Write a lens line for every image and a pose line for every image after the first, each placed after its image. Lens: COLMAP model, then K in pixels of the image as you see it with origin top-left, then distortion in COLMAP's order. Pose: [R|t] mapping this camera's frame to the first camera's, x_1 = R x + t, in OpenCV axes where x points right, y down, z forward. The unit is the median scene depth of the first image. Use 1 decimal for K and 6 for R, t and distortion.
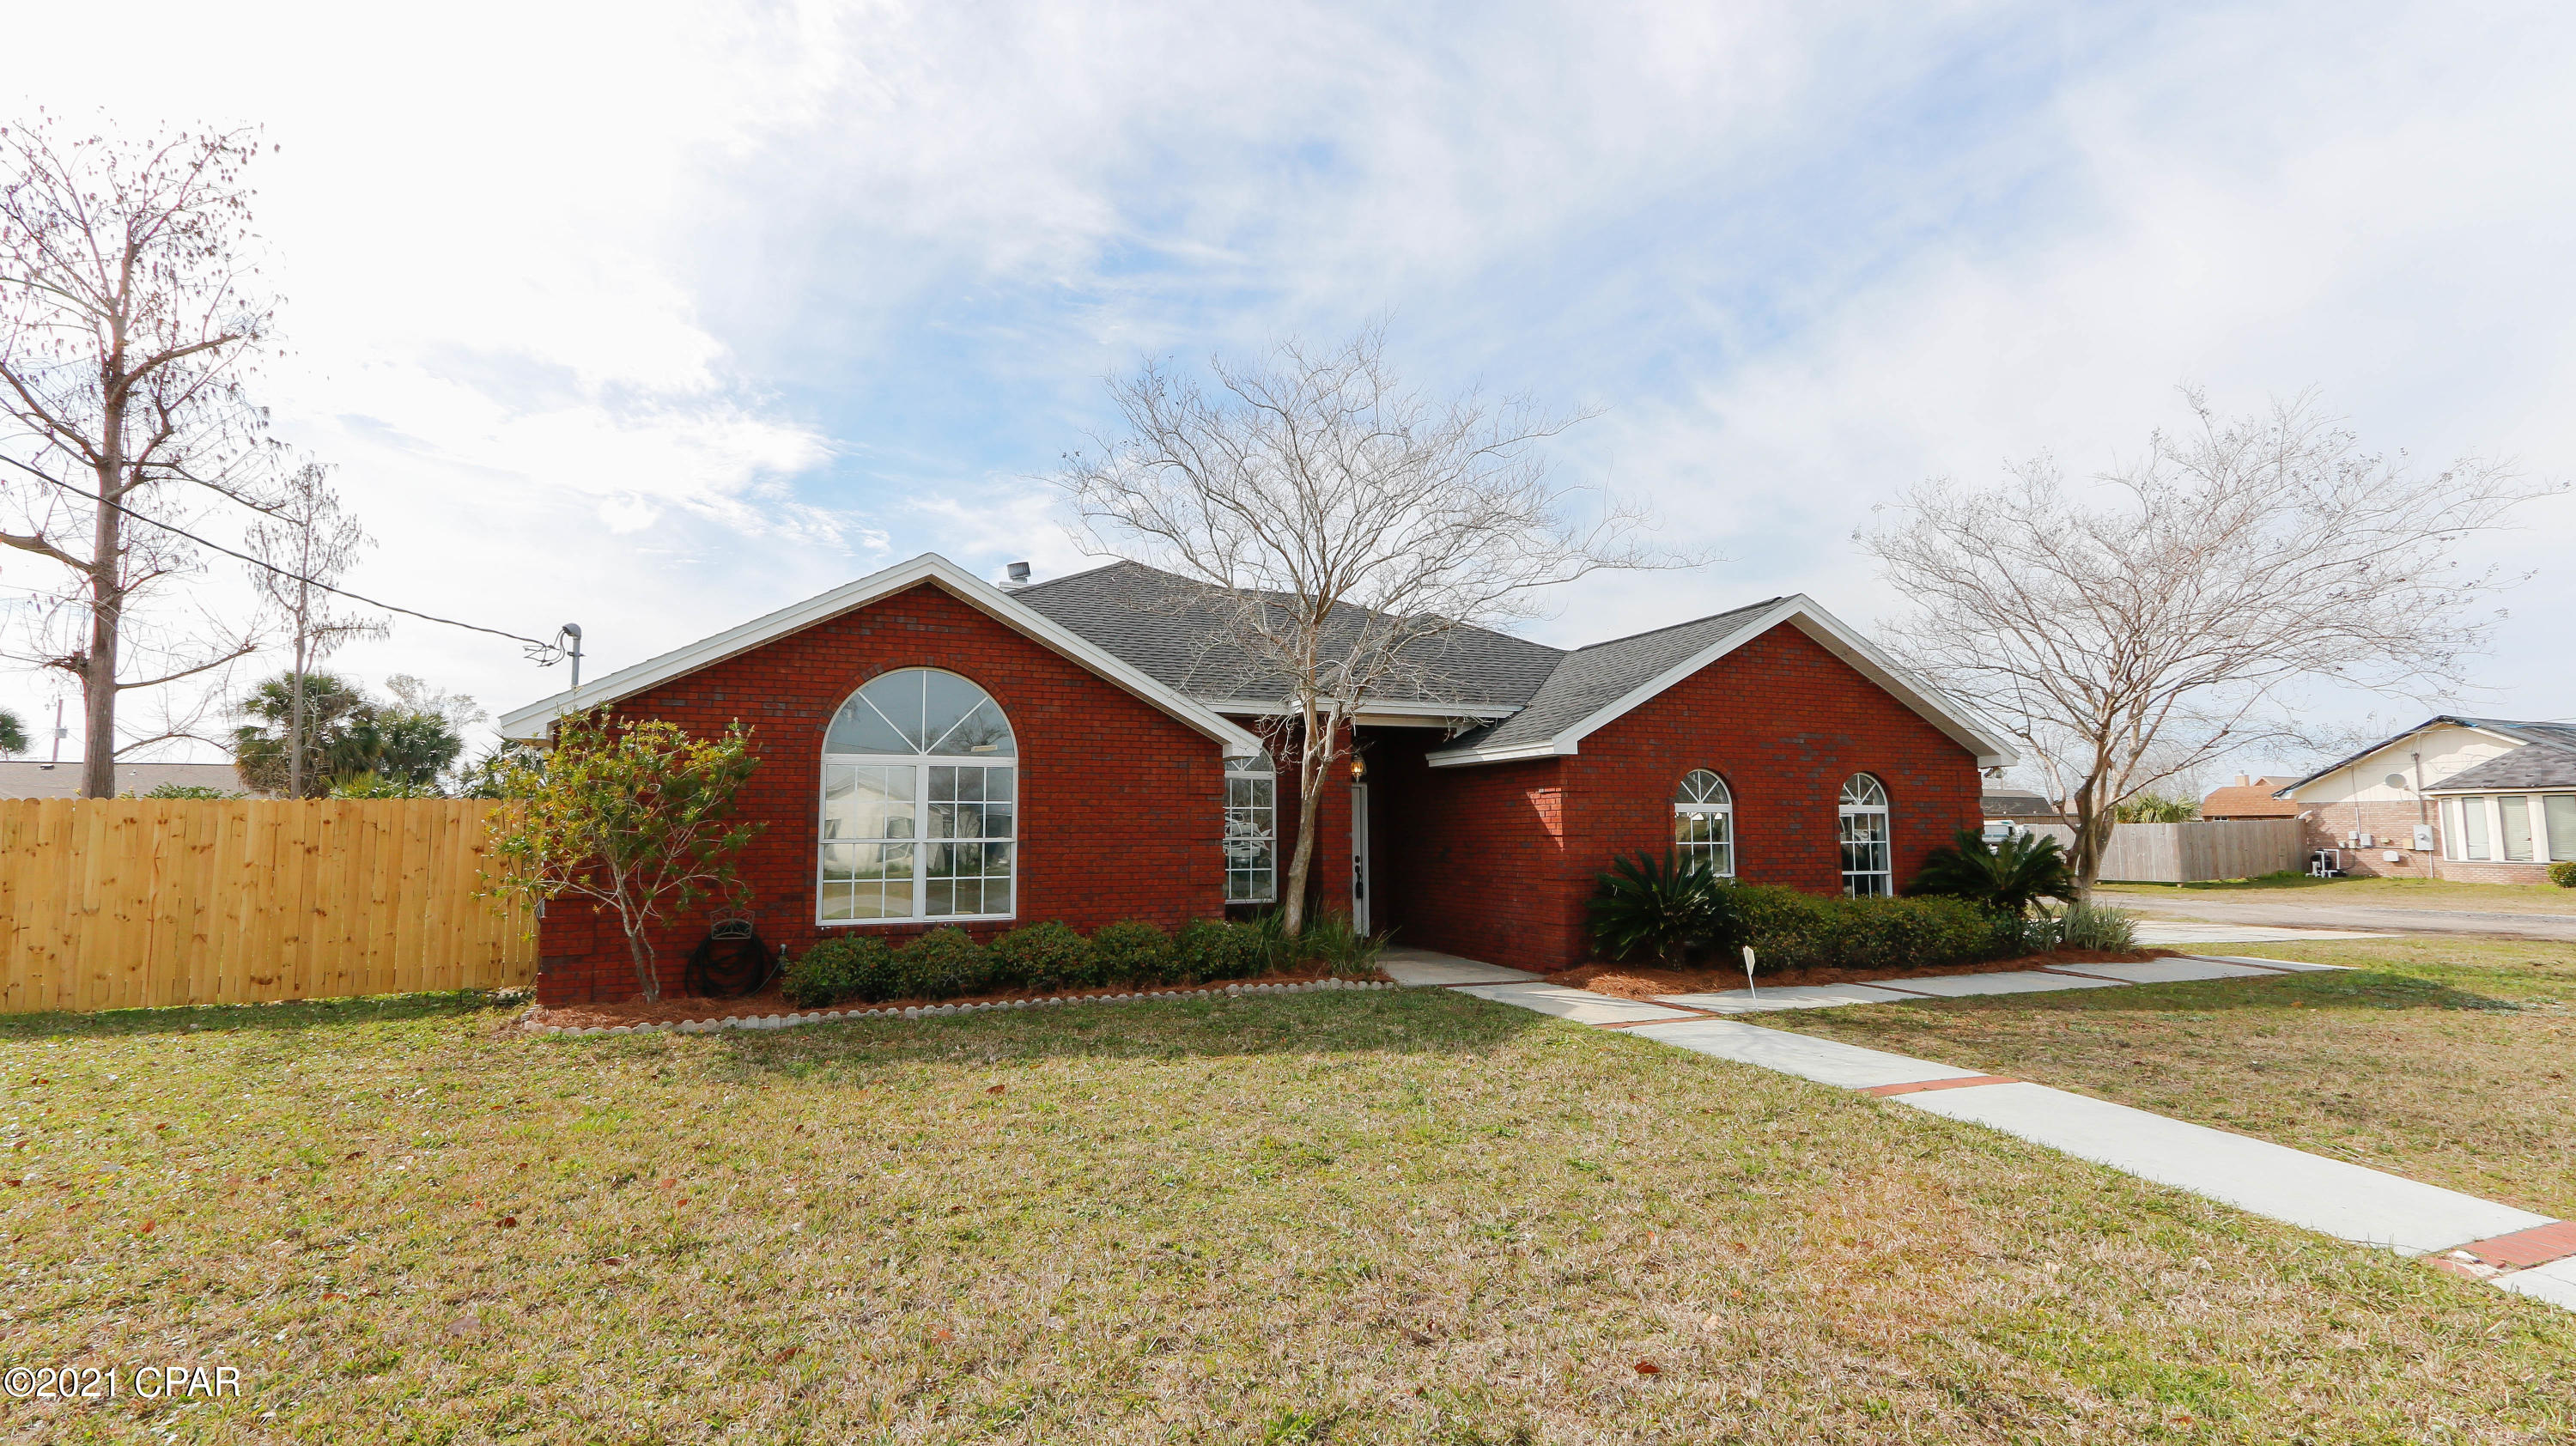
lens RADIAL K [[1168.2, 0, 1288.0], [0, 1168.2, 723.0], [0, 0, 1]] dist [0.008602, 0.000247]
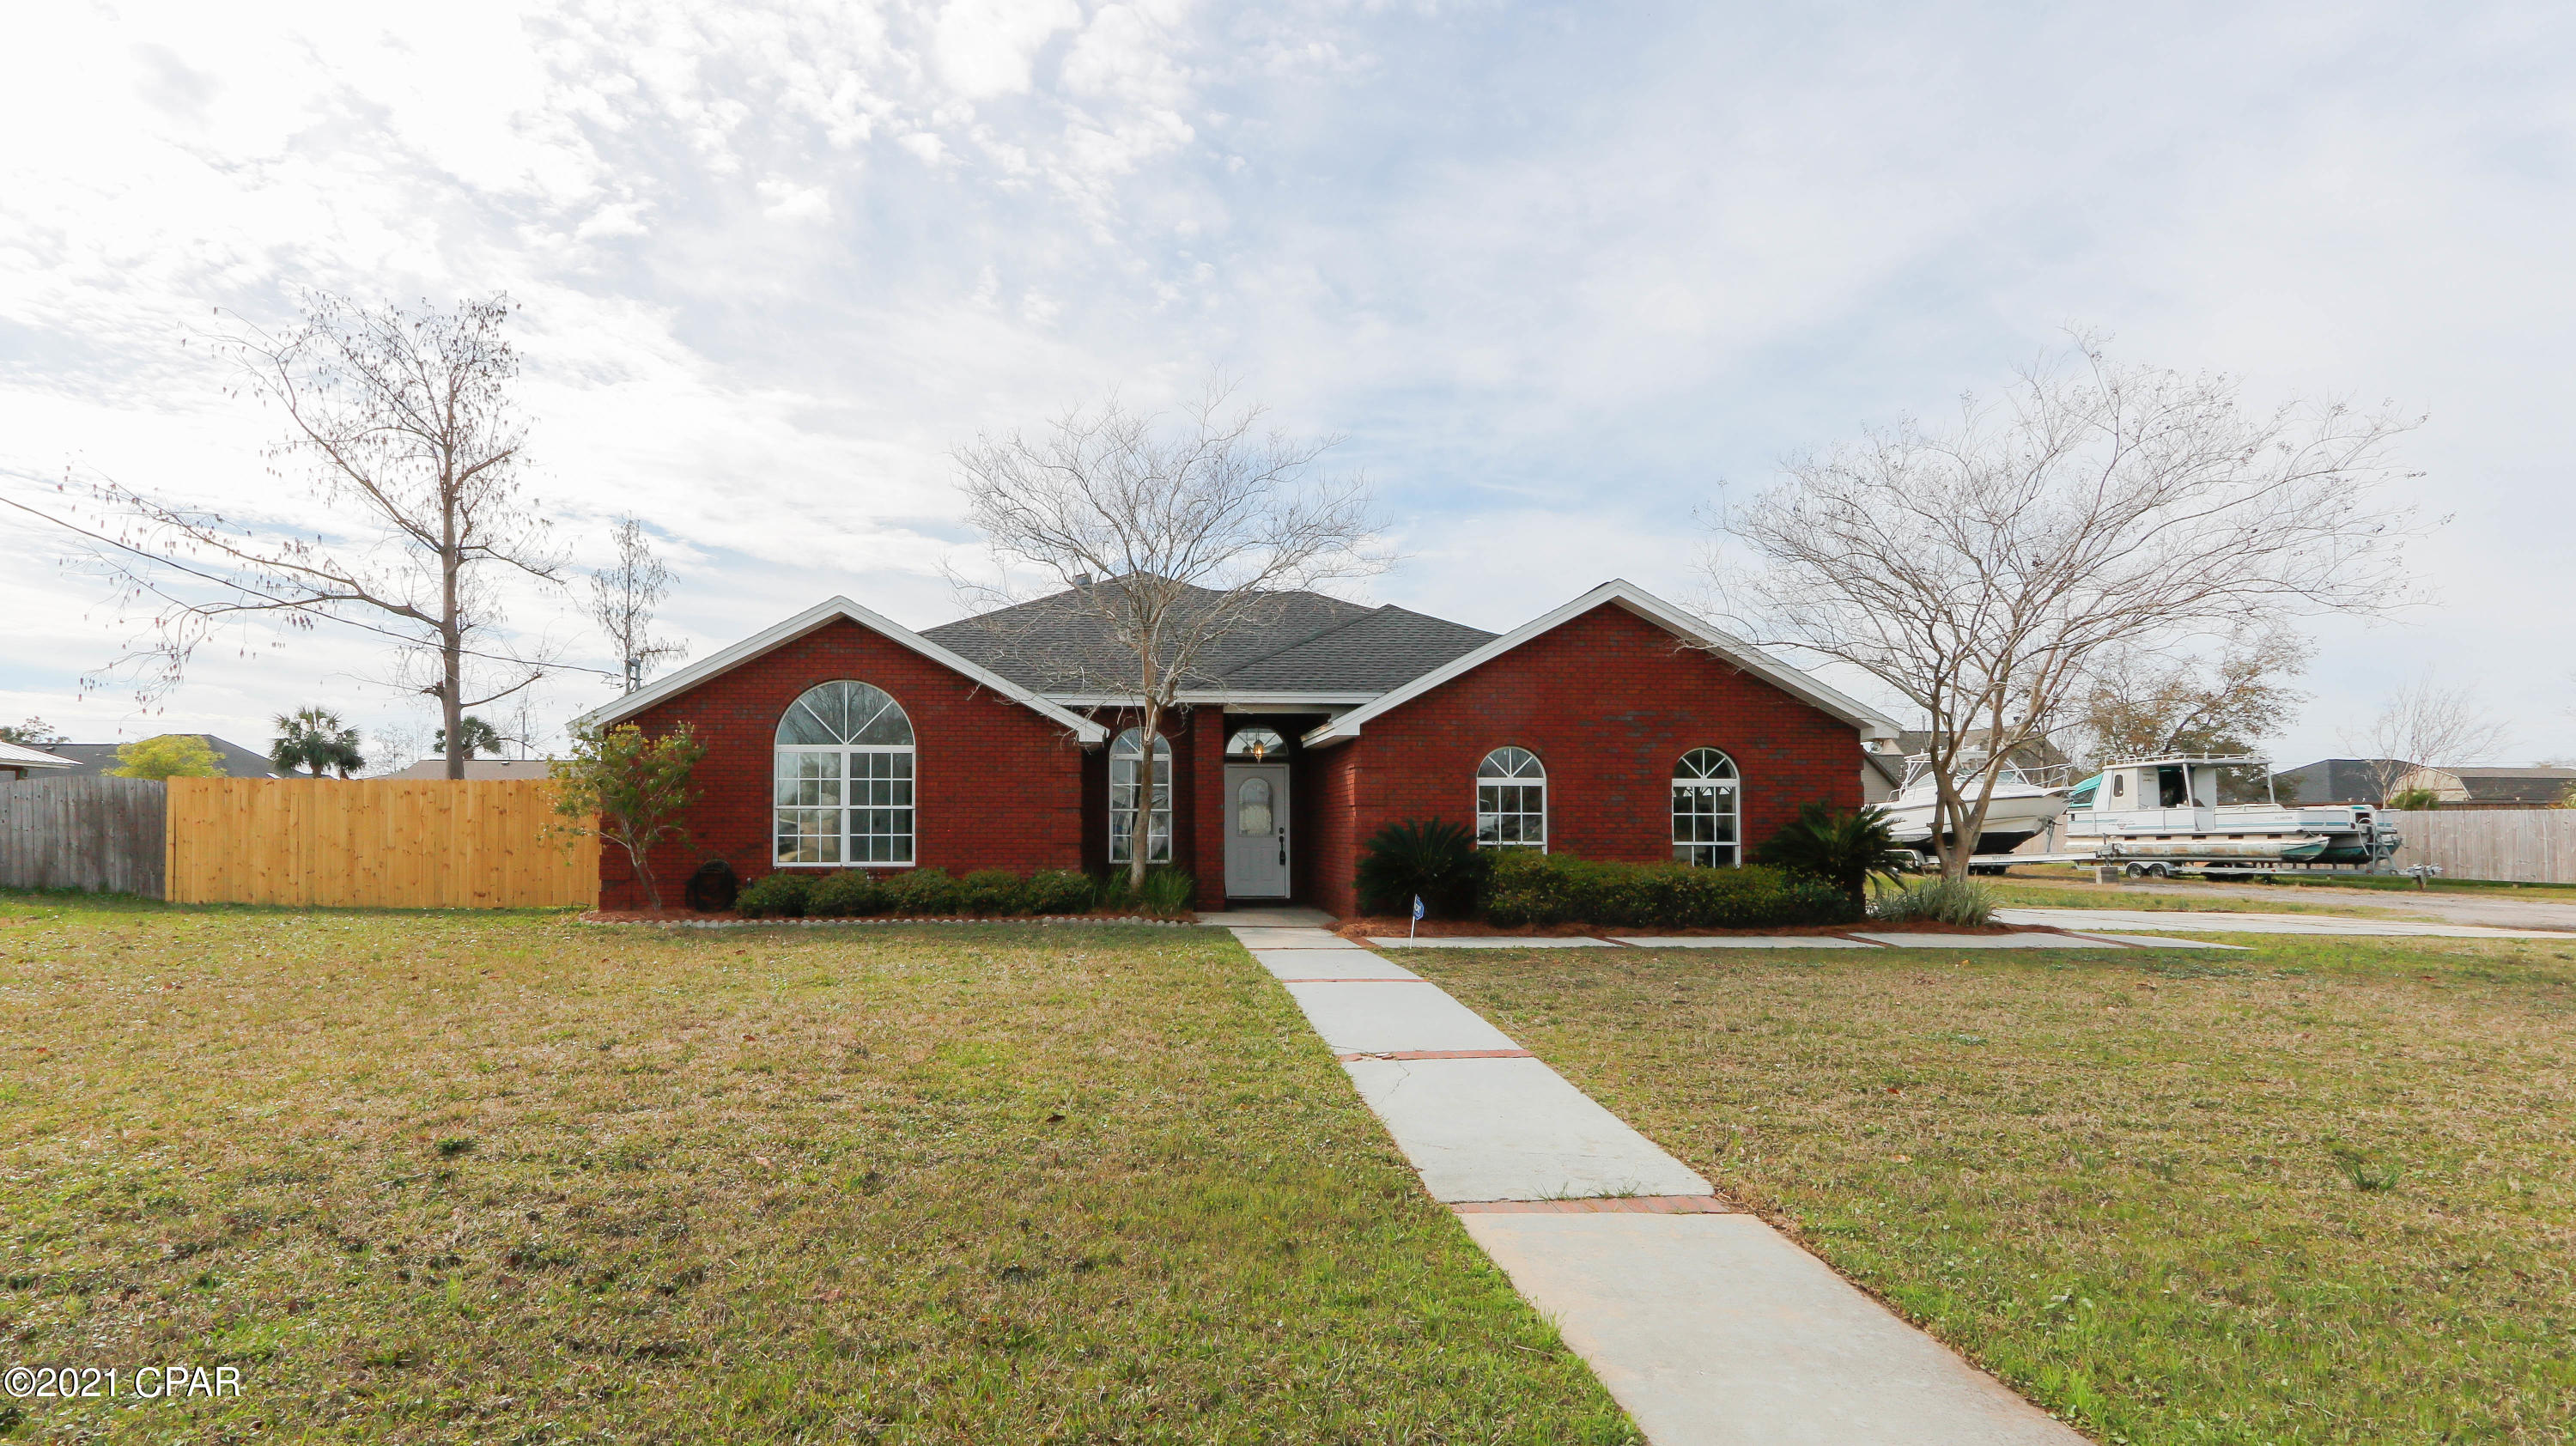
lens RADIAL K [[1223.2, 0, 1174.5], [0, 1223.2, 795.3], [0, 0, 1]] dist [0.001714, 0.000071]
pose [[0.946089, -0.002382, -0.323899, 0.407140], [0.025389, 0.997442, 0.066824, 0.000469], [0.322911, -0.071445, 0.943729, -0.179301]]
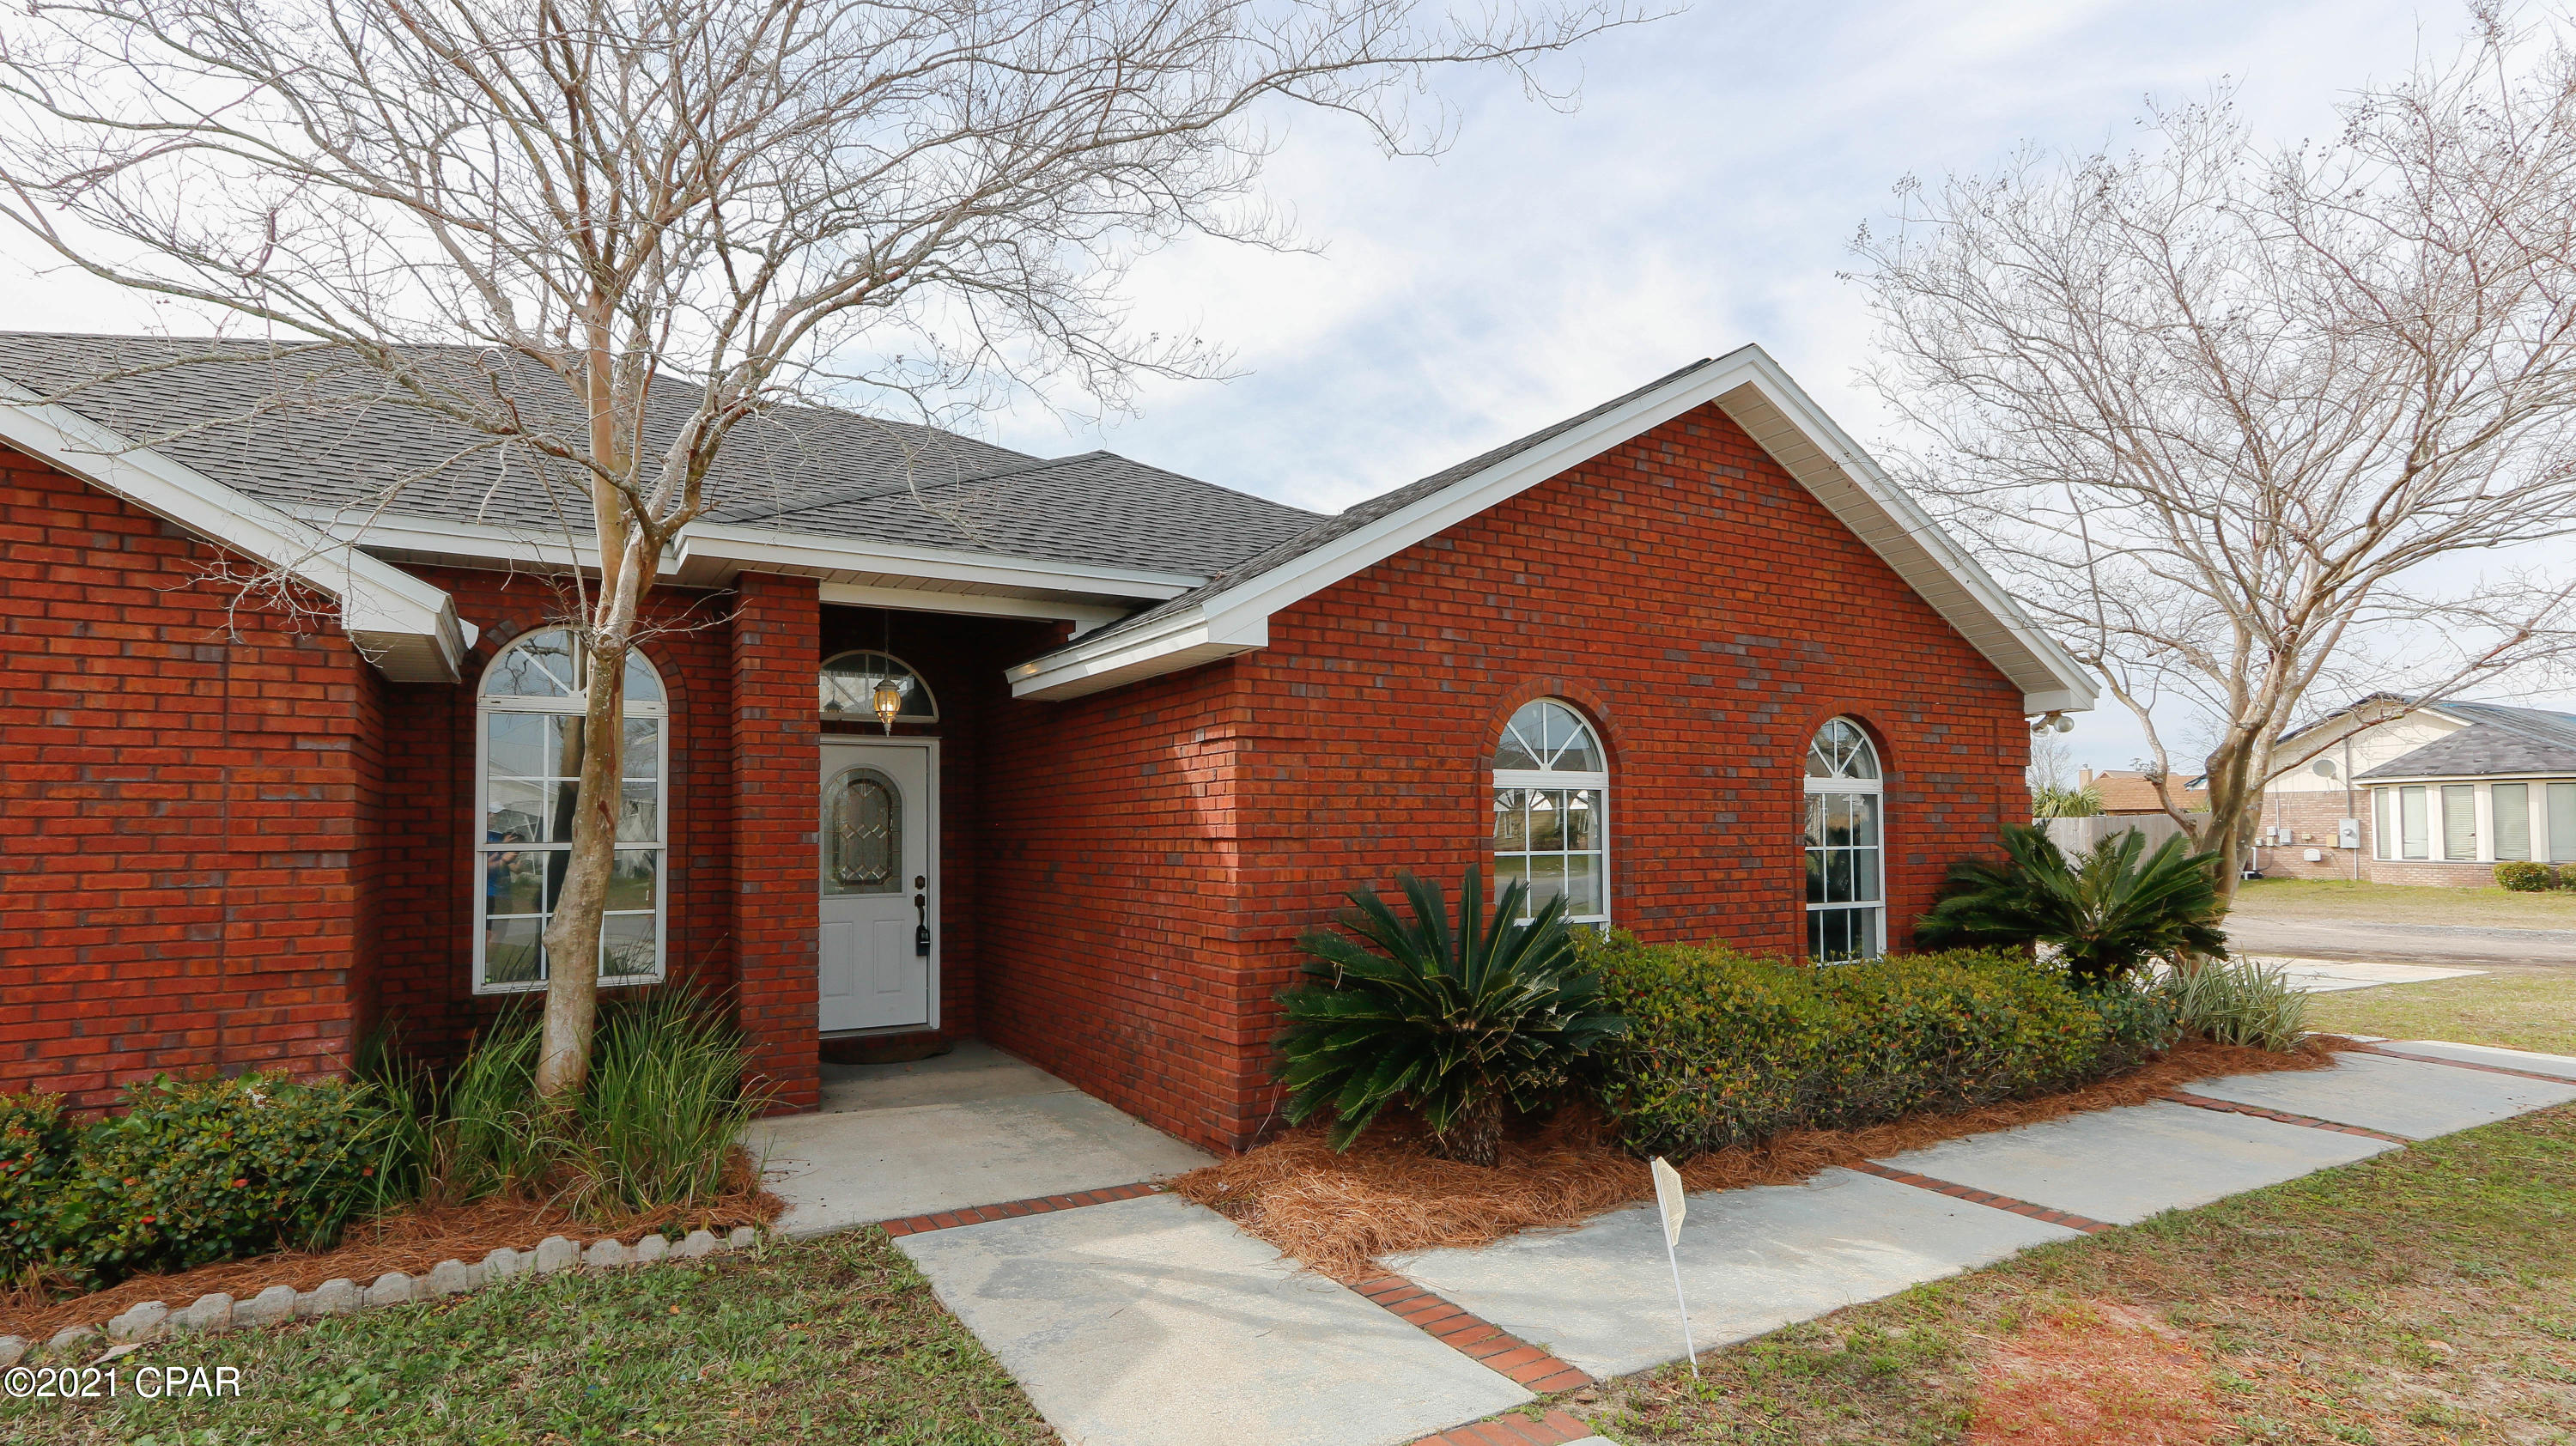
lens RADIAL K [[1308.2, 0, 1289.3], [0, 1308.2, 787.8], [0, 0, 1]] dist [0.003705, 0.000736]
pose [[0.989825, 0.002657, 0.142264, 0.164935], [-0.011300, 0.998136, 0.059977, 0.042985], [-0.141839, -0.060974, 0.988010, 0.464192]]
